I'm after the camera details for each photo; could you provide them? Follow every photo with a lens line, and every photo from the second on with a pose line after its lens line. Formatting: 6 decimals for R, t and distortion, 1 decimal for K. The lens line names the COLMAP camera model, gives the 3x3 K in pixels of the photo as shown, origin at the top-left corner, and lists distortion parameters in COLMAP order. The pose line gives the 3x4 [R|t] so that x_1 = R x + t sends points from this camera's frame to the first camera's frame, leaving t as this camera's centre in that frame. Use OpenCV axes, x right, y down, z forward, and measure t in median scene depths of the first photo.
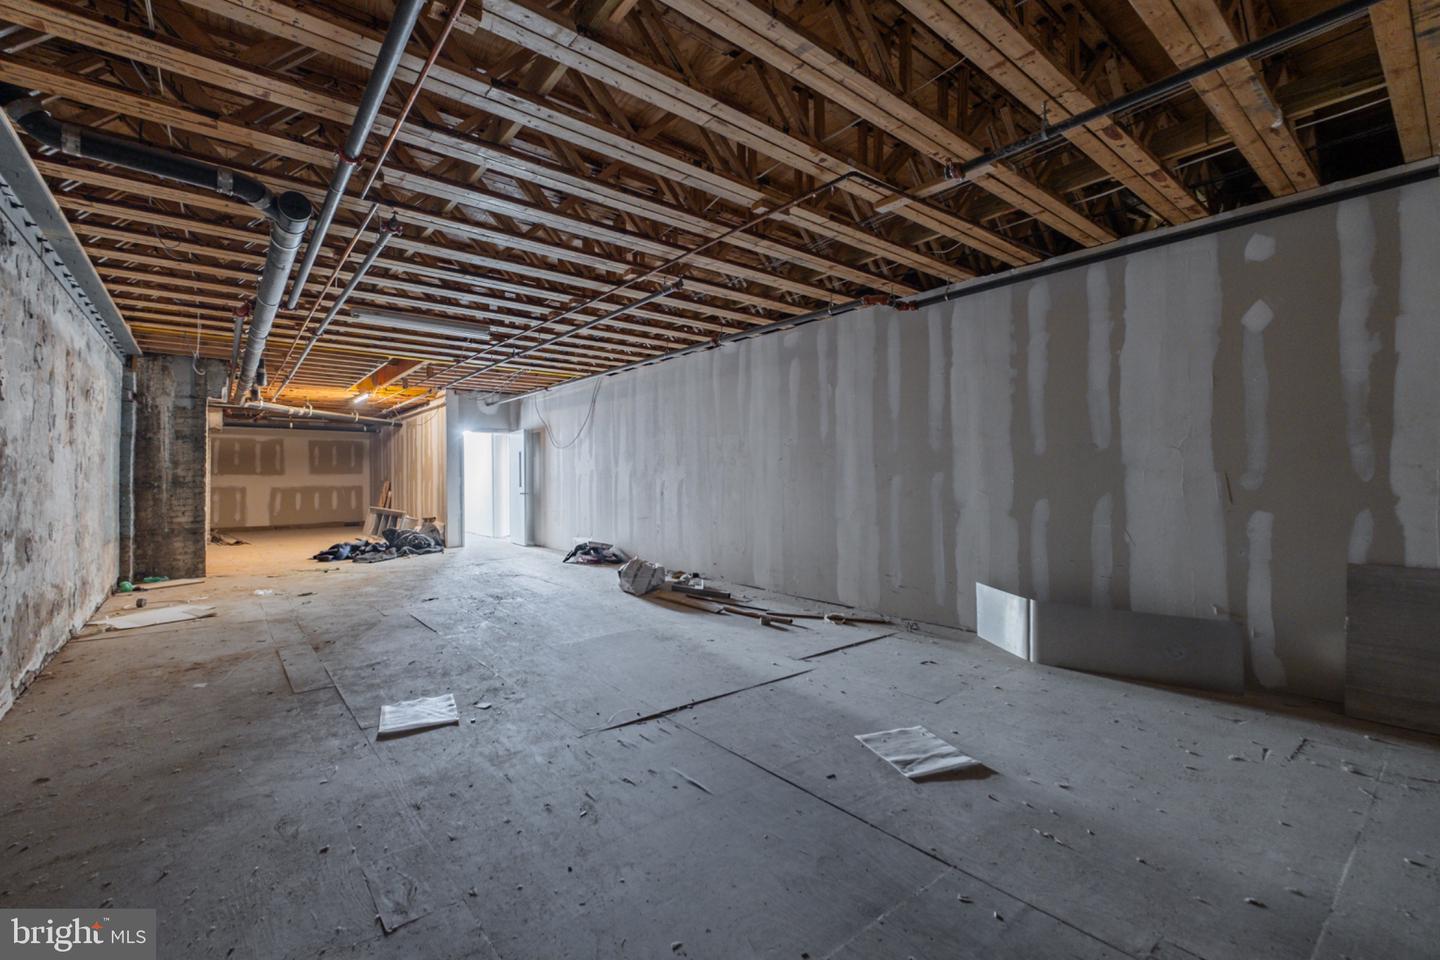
lens RADIAL K [[624.6, 0, 725.1], [0, 624.6, 477.4], [0, 0, 1]] dist [0.006351, -0.005288]
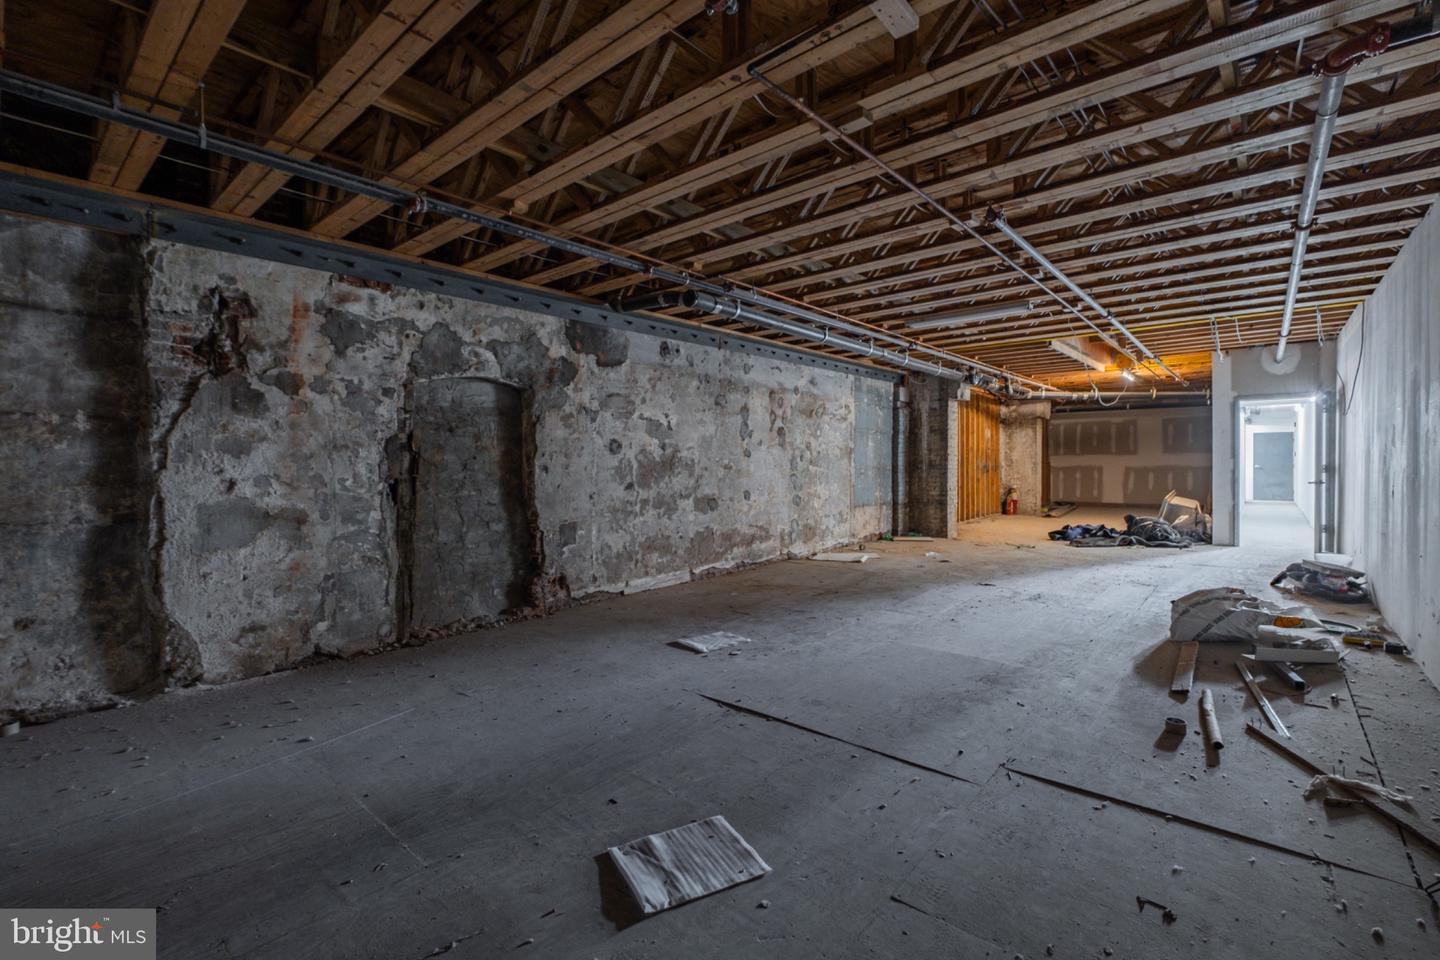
lens RADIAL K [[624.6, 0, 723.8], [0, 624.6, 472.7], [0, 0, 1]] dist [0.006351, -0.005288]
pose [[0.177013, 0.022943, -0.983941, 0.761671], [0.010051, 0.999634, 0.025117, -0.028824], [0.984157, -0.014336, 0.176717, 0.682000]]
